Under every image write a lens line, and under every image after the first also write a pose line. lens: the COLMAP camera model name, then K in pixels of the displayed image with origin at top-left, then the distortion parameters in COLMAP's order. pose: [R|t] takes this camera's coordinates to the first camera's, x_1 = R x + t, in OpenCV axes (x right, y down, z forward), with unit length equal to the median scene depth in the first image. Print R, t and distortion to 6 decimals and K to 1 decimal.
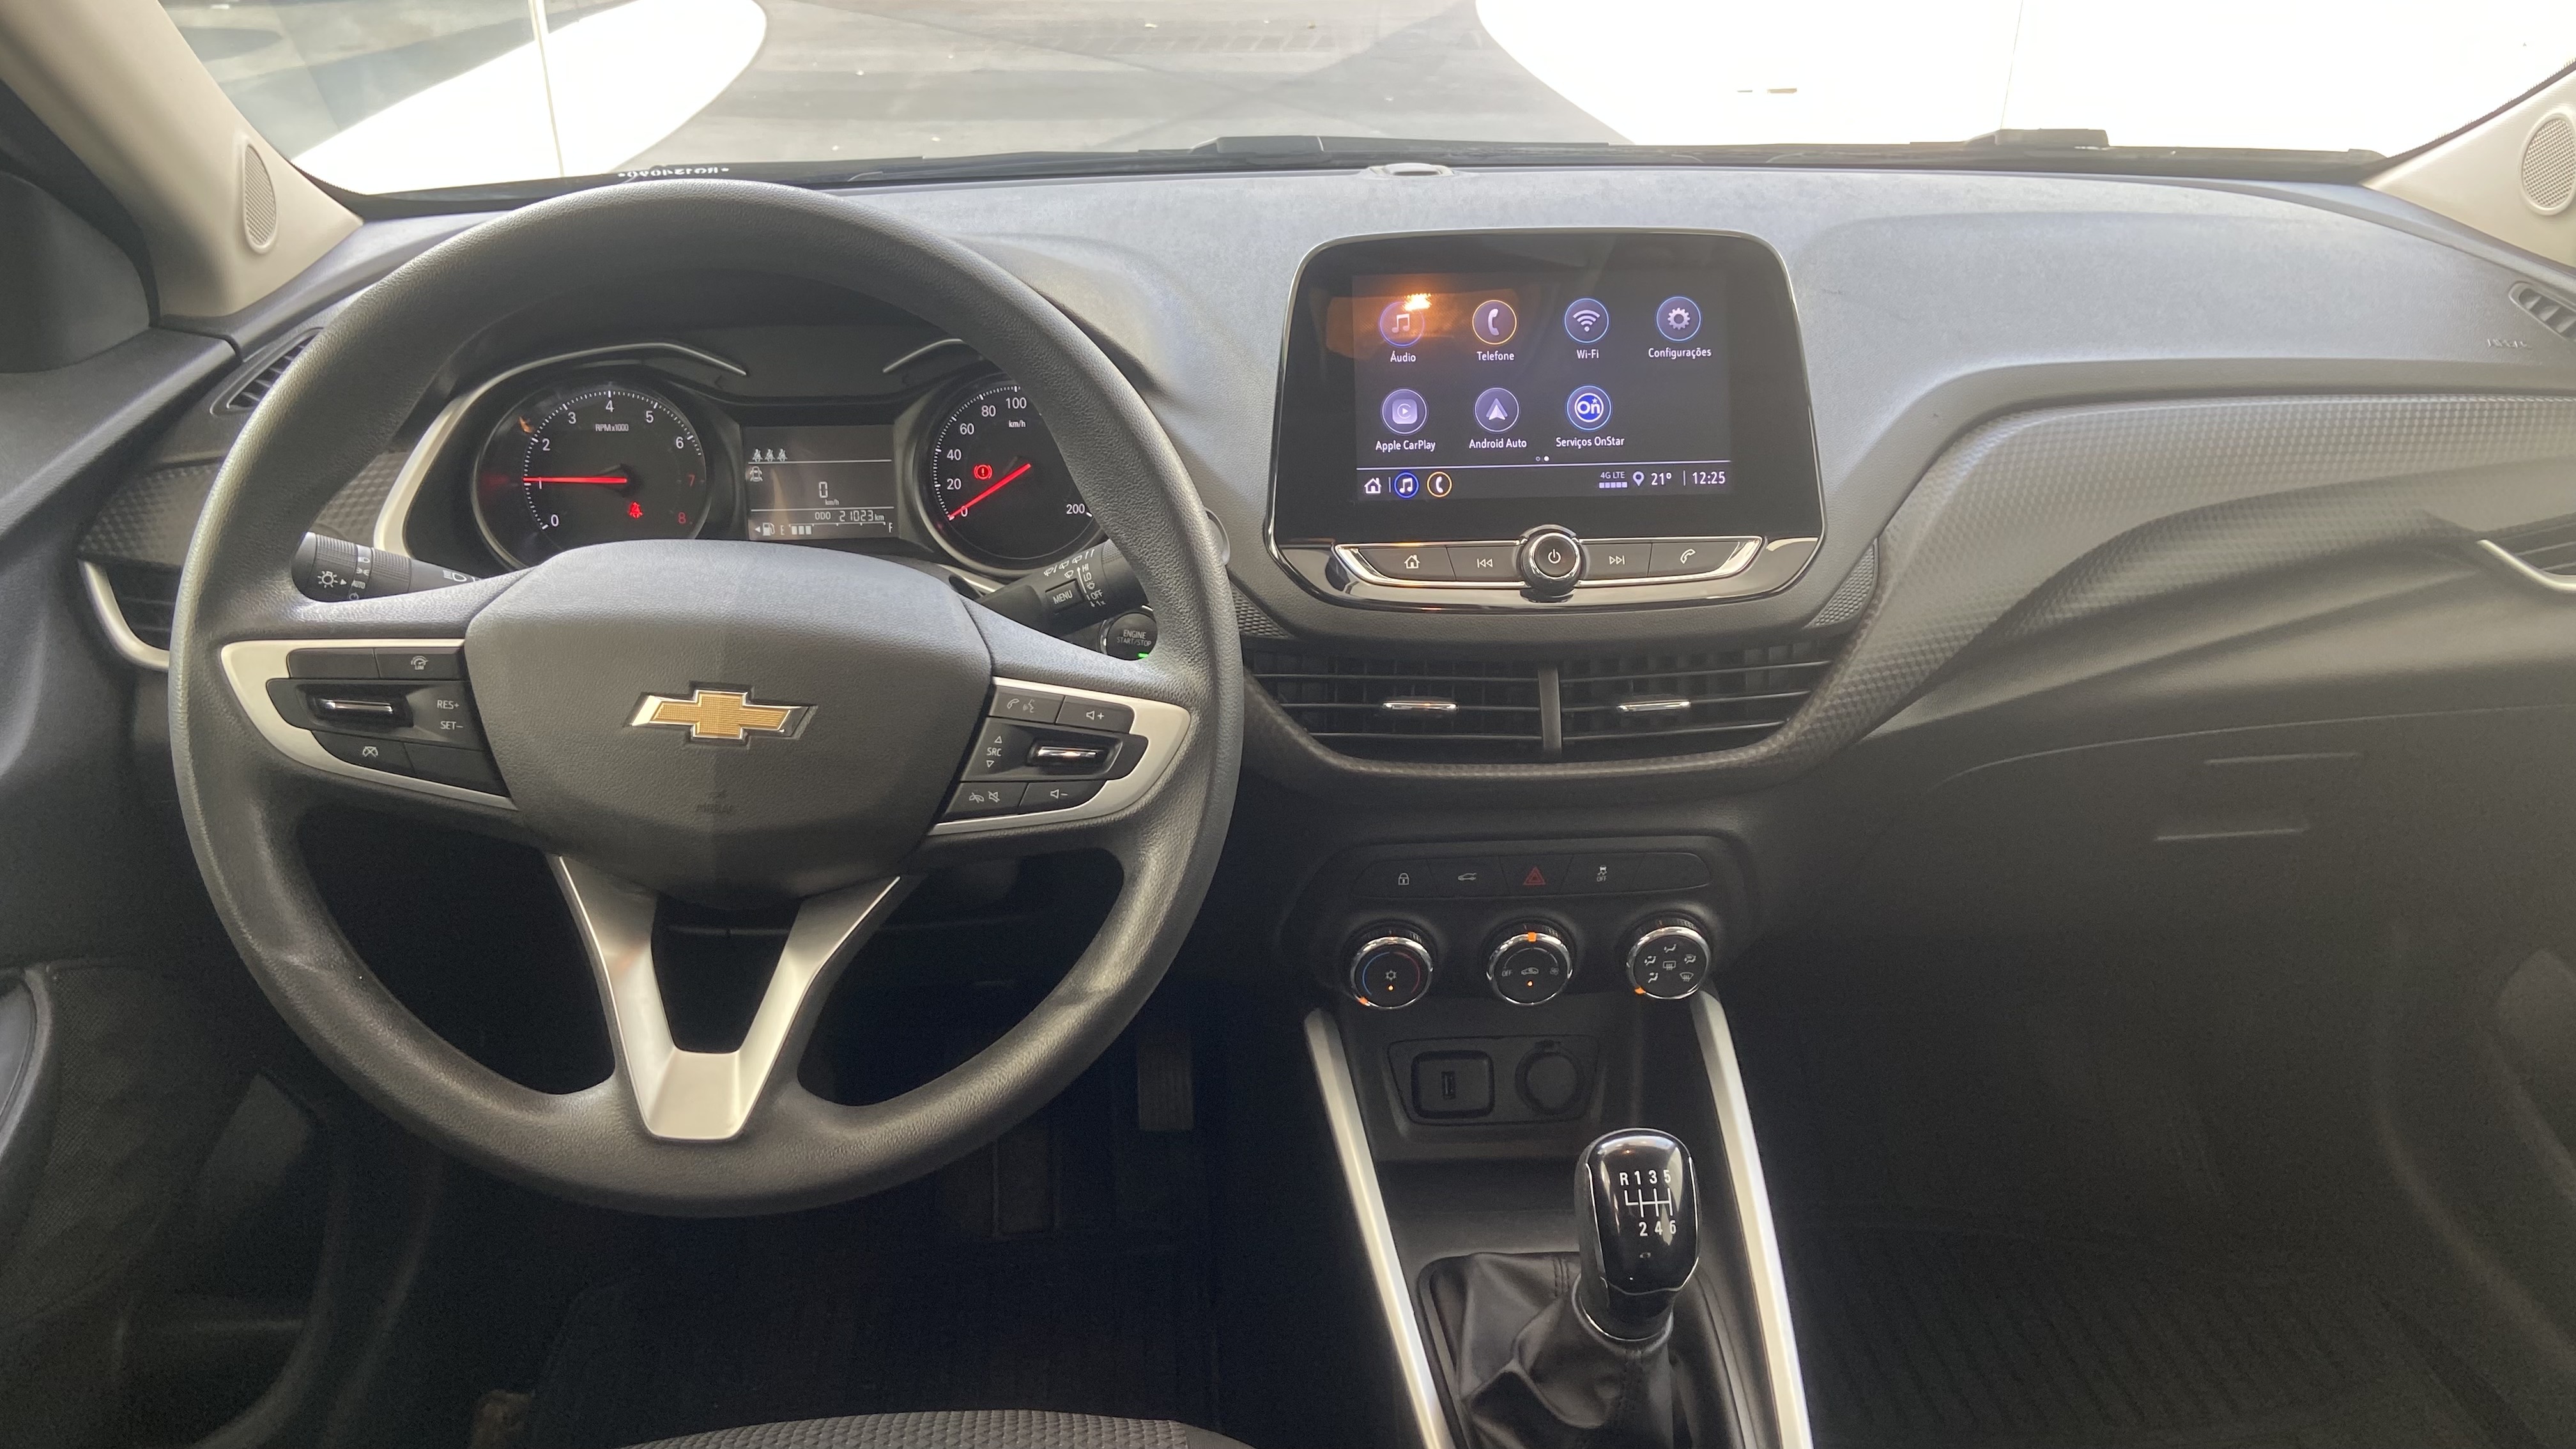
lens RADIAL K [[1947.8, 0, 1289.5], [0, 1947.8, 734.5], [0, 0, 1]] dist [0.008135, -0.017048]
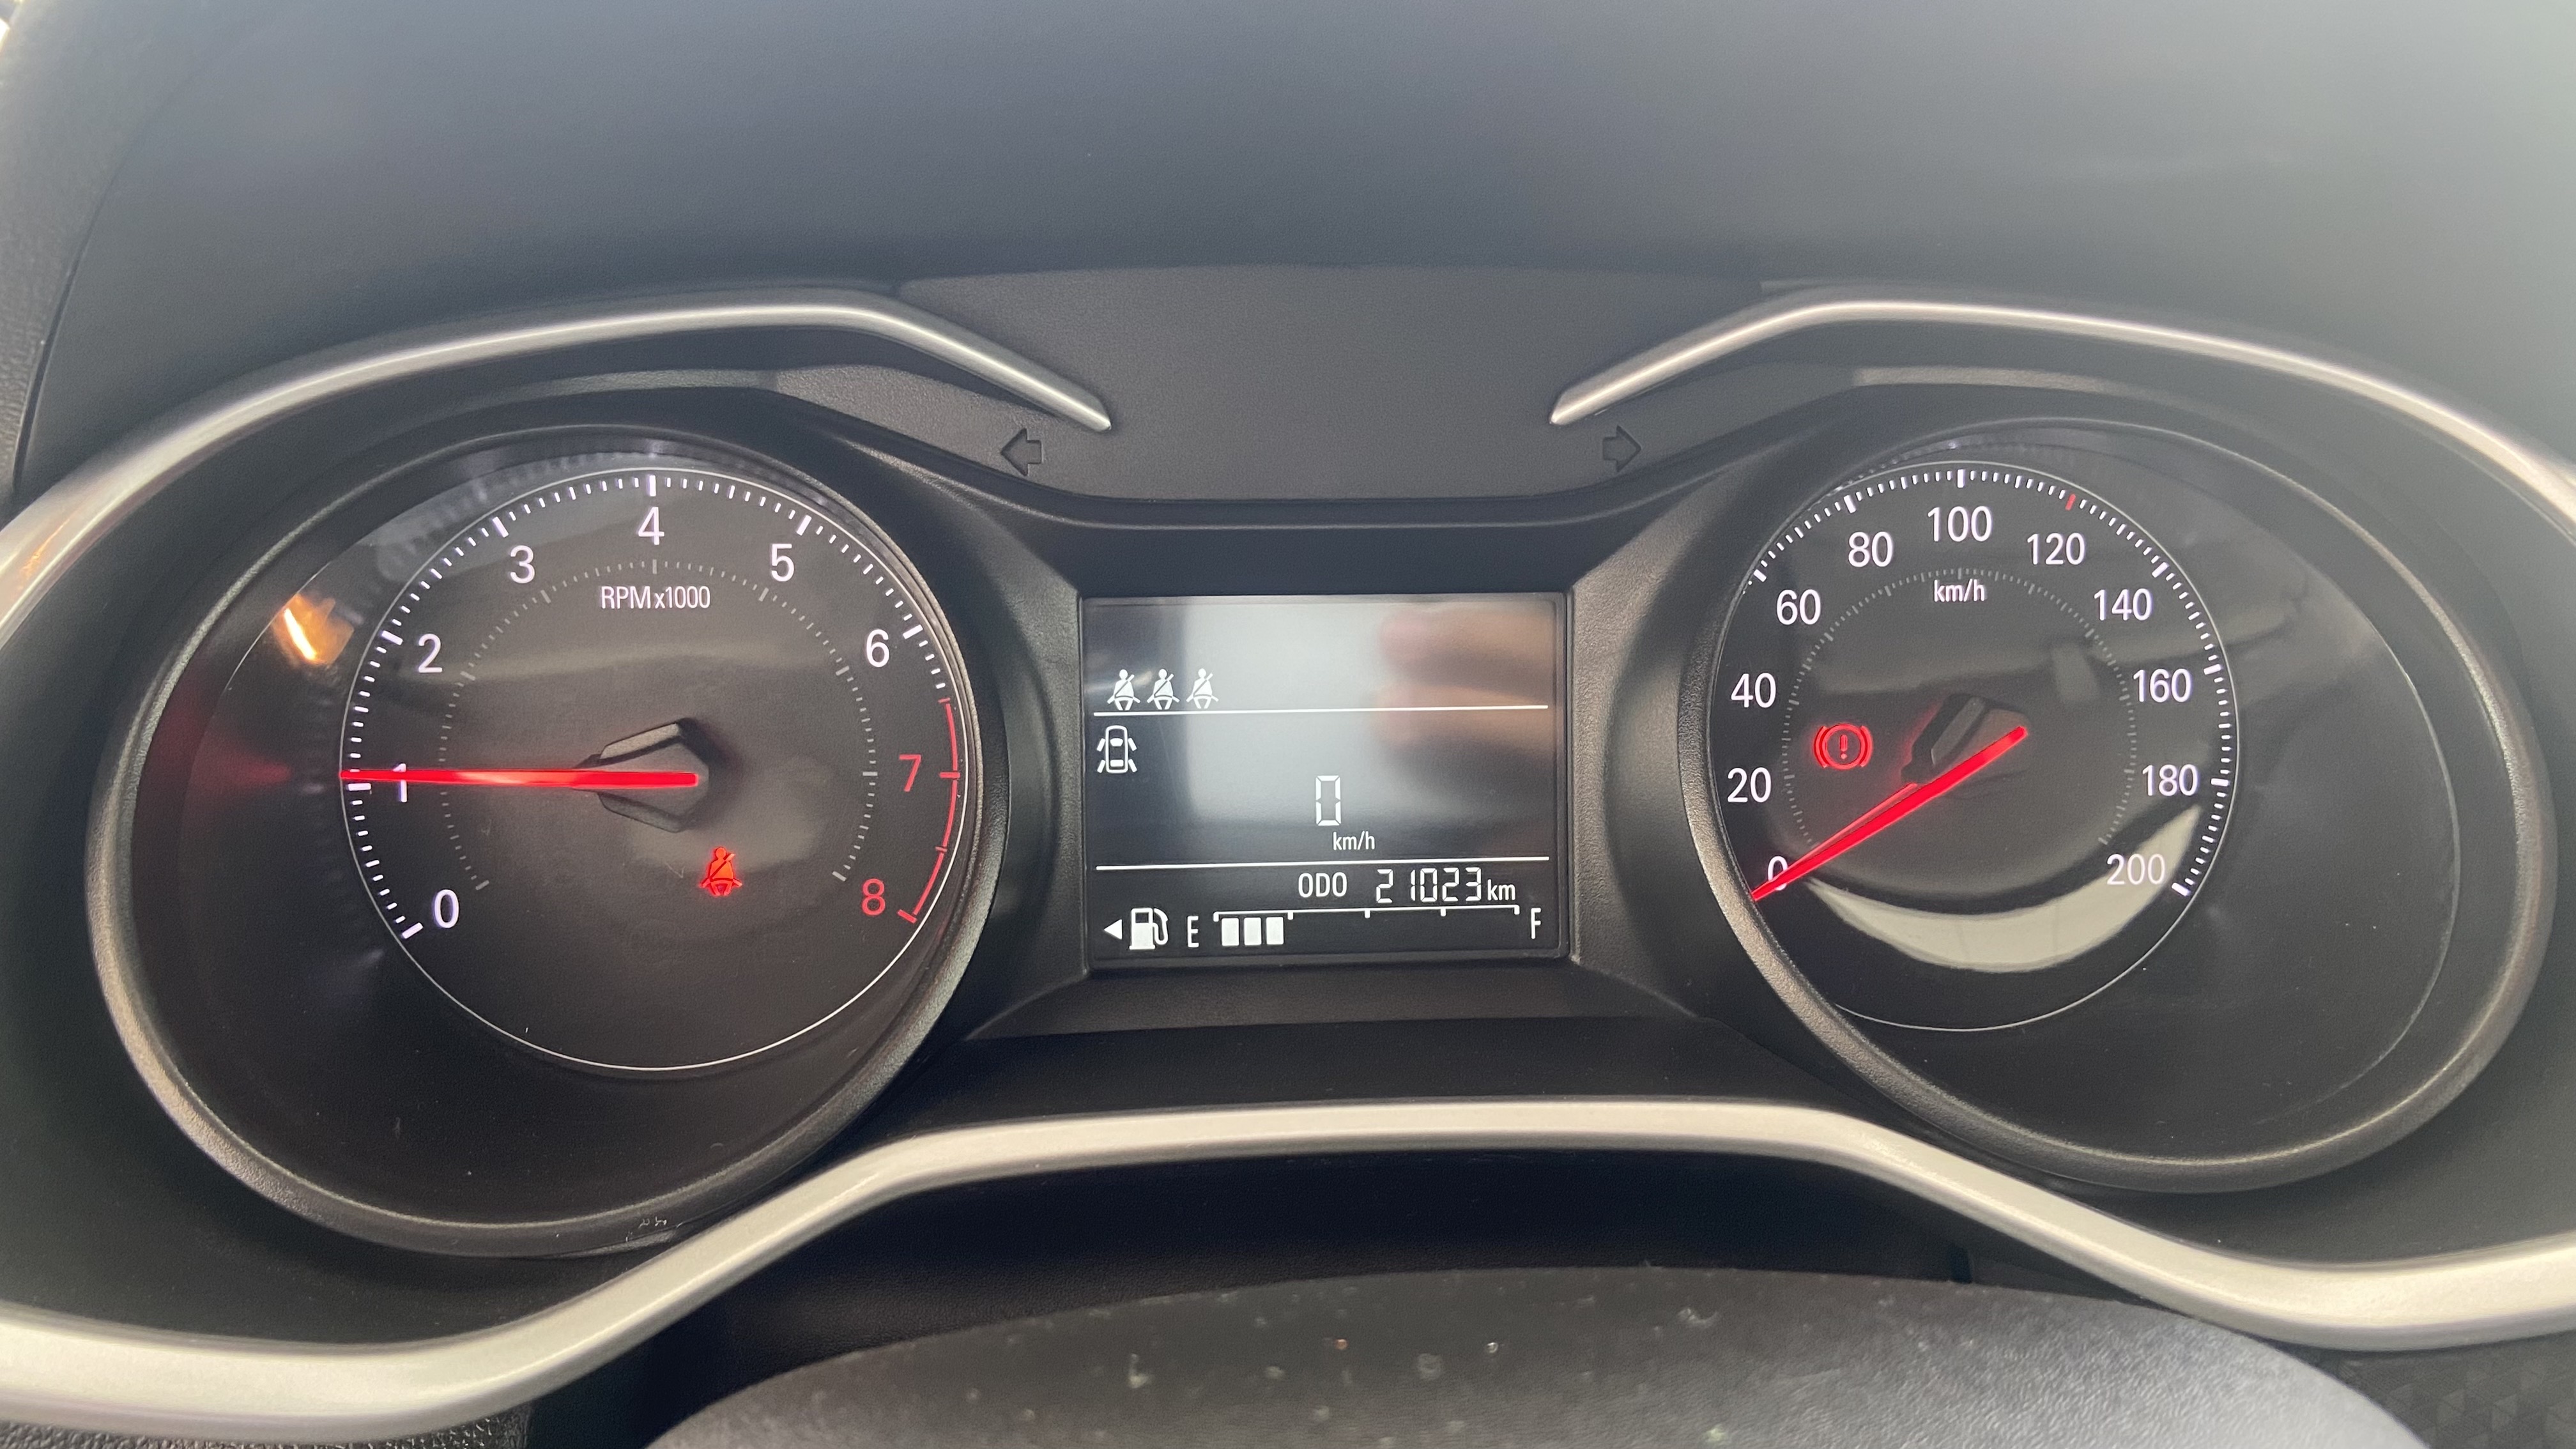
lens RADIAL K [[1947.8, 0, 1284.4], [0, 1947.8, 721.8], [0, 0, 1]] dist [0.008135, -0.017048]
pose [[0.975368, 0.035875, -0.217648, -0.182638], [-0.046066, 0.998058, -0.041927, -0.126535], [0.215722, 0.050921, 0.975126, 0.709575]]
